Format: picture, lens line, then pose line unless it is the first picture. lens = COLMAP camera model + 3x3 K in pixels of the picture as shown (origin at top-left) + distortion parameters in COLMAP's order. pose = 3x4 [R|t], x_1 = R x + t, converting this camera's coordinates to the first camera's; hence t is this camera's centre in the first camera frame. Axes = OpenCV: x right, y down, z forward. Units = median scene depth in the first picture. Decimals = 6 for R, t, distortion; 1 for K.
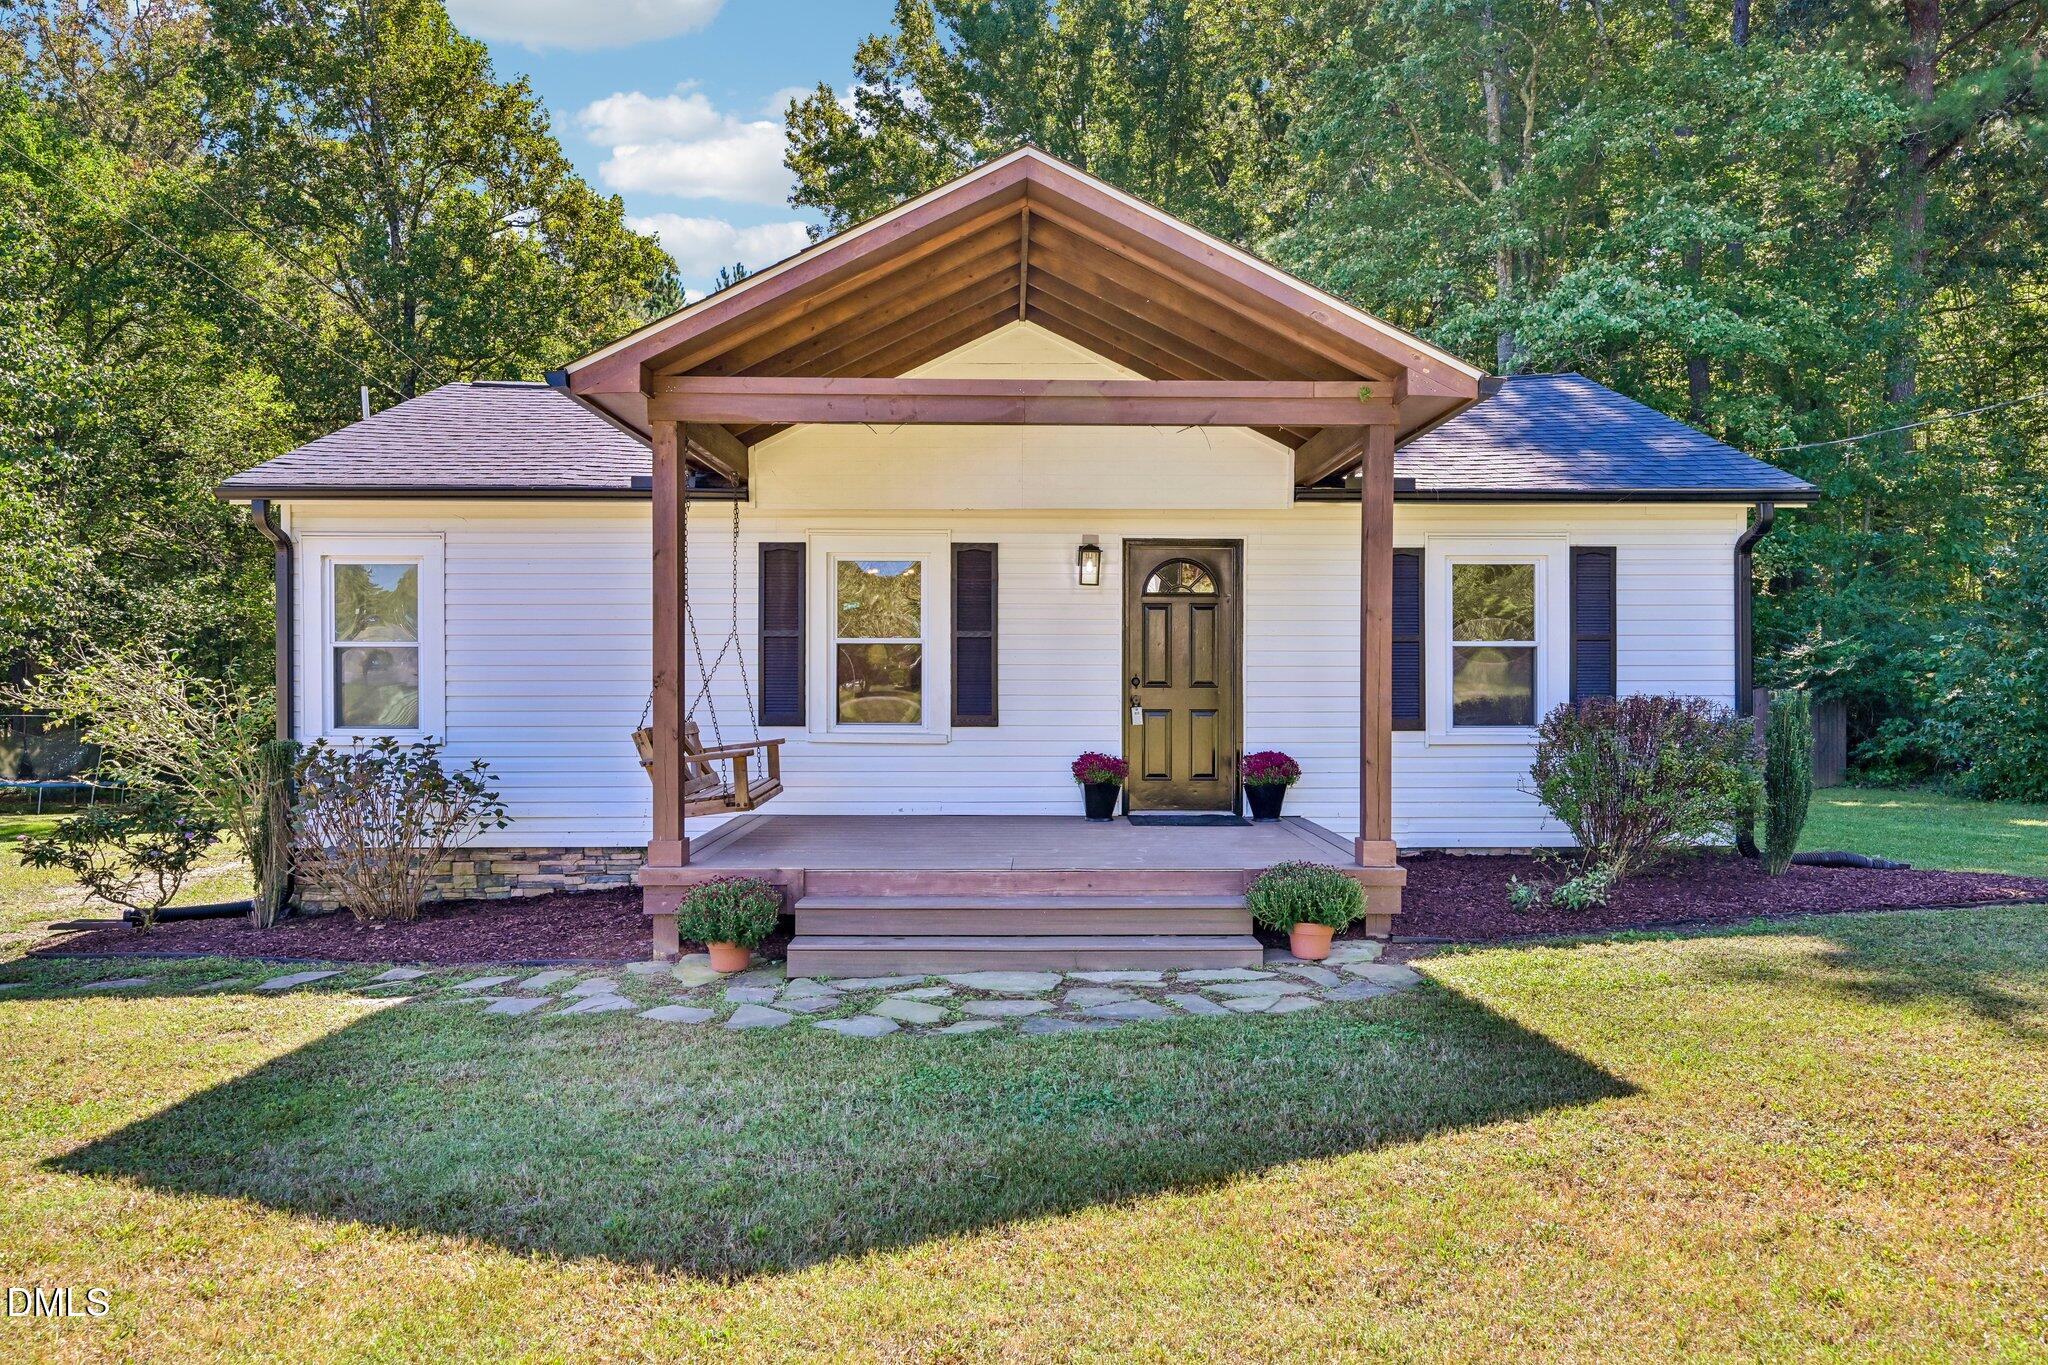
lens RADIAL K [[1240.5, 0, 1019.4], [0, 1240.5, 686.8], [0, 0, 1]] dist [-0.000312, -0.000429]
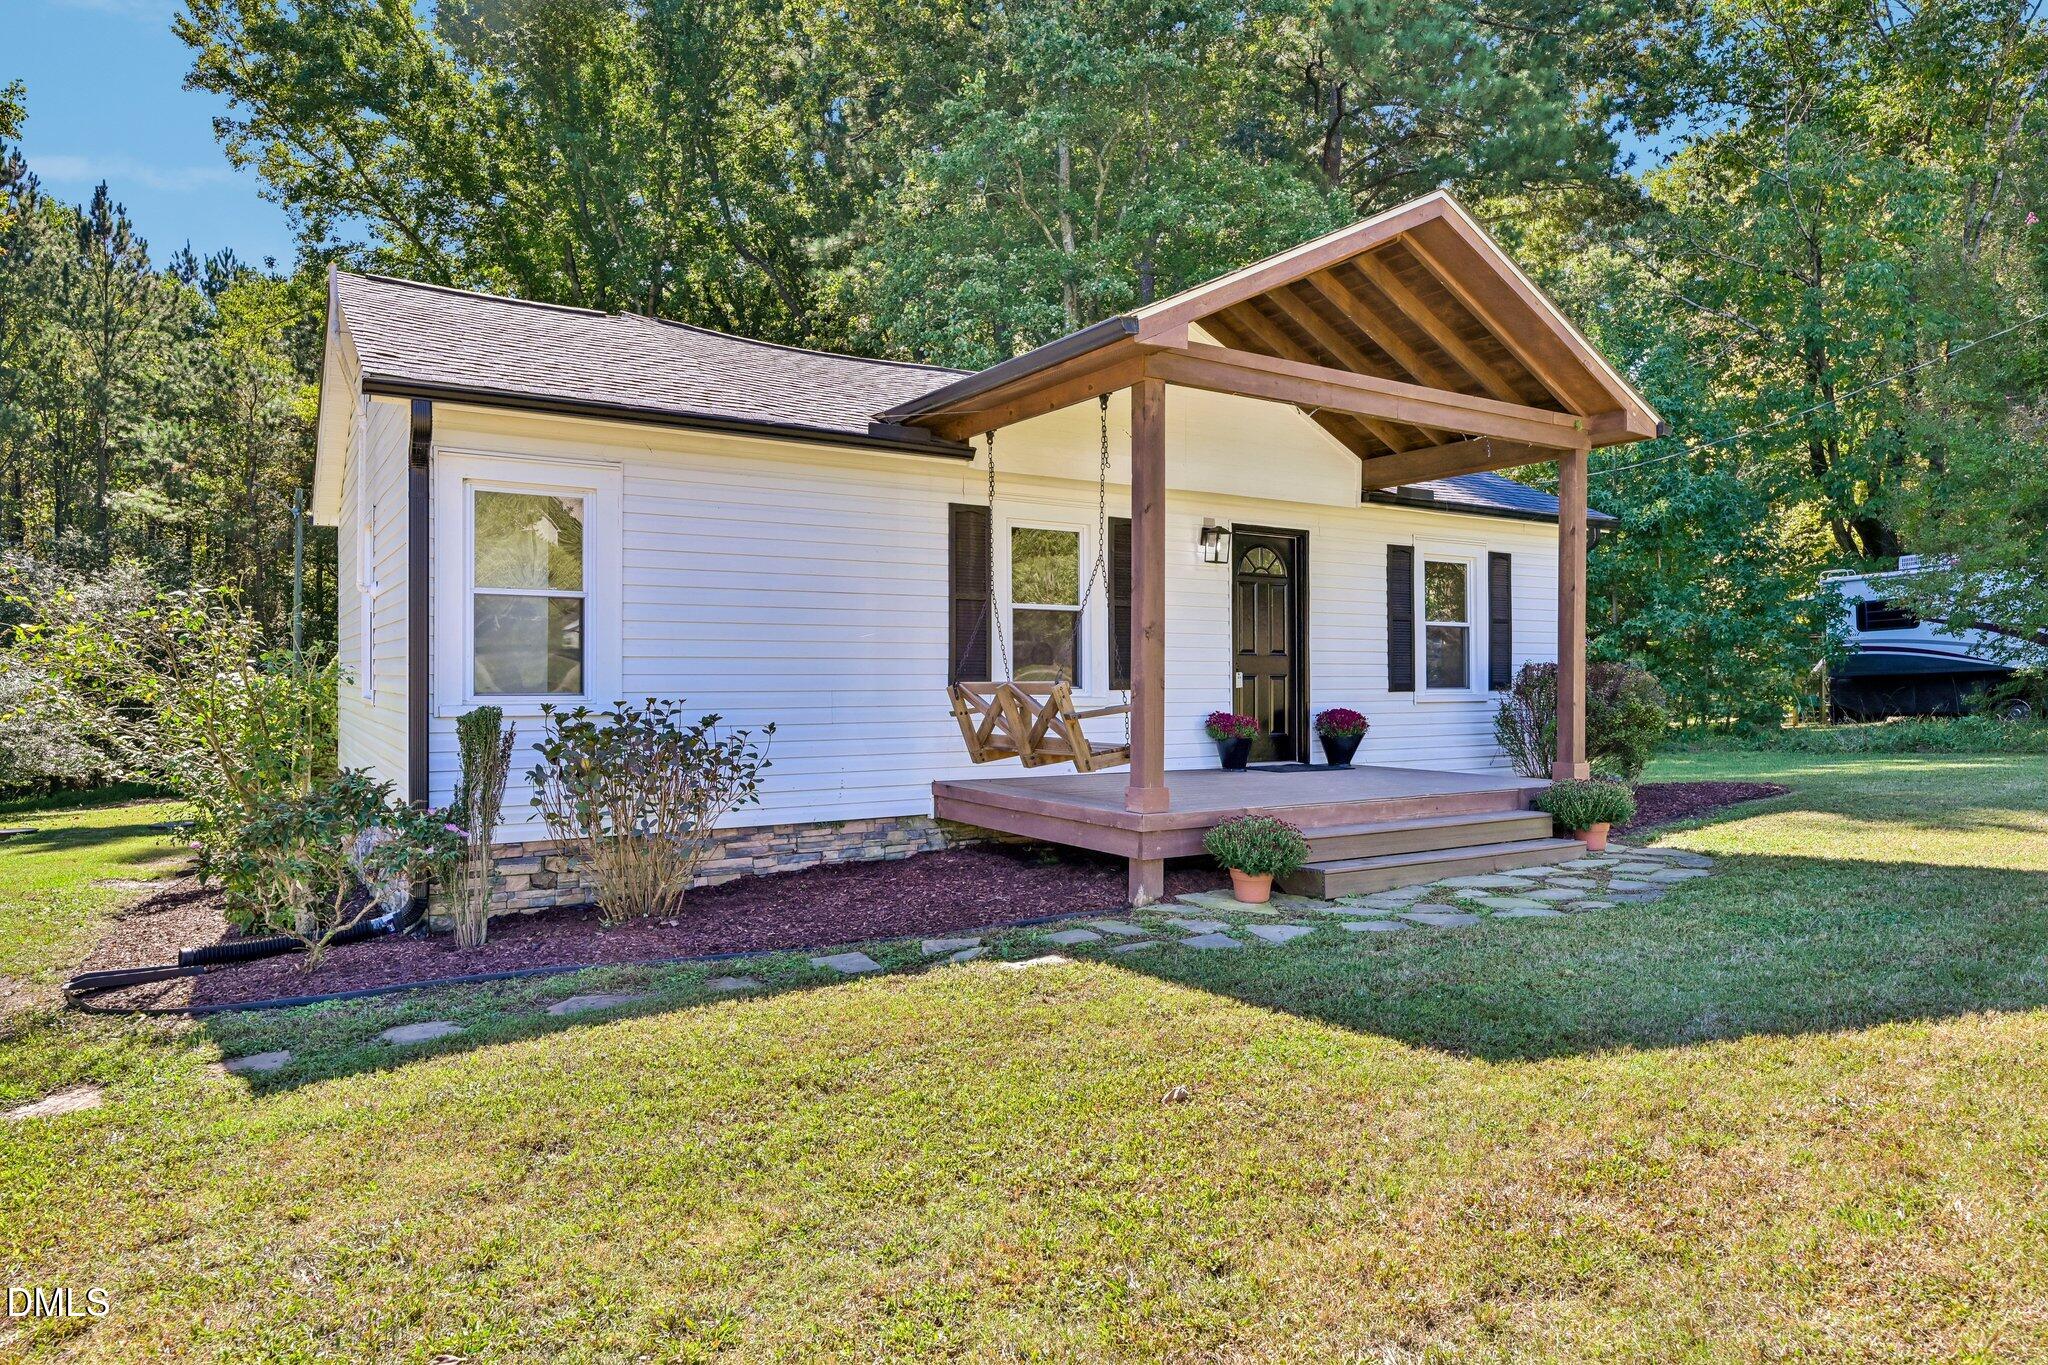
lens RADIAL K [[1240.5, 0, 1016.5], [0, 1240.5, 675.6], [0, 0, 1]] dist [-0.000312, -0.000429]
pose [[0.854735, 0.001385, 0.519062, -0.671530], [0.004332, 0.999943, -0.009801, 0.030119], [-0.519046, 0.010626, 0.854680, 0.135534]]
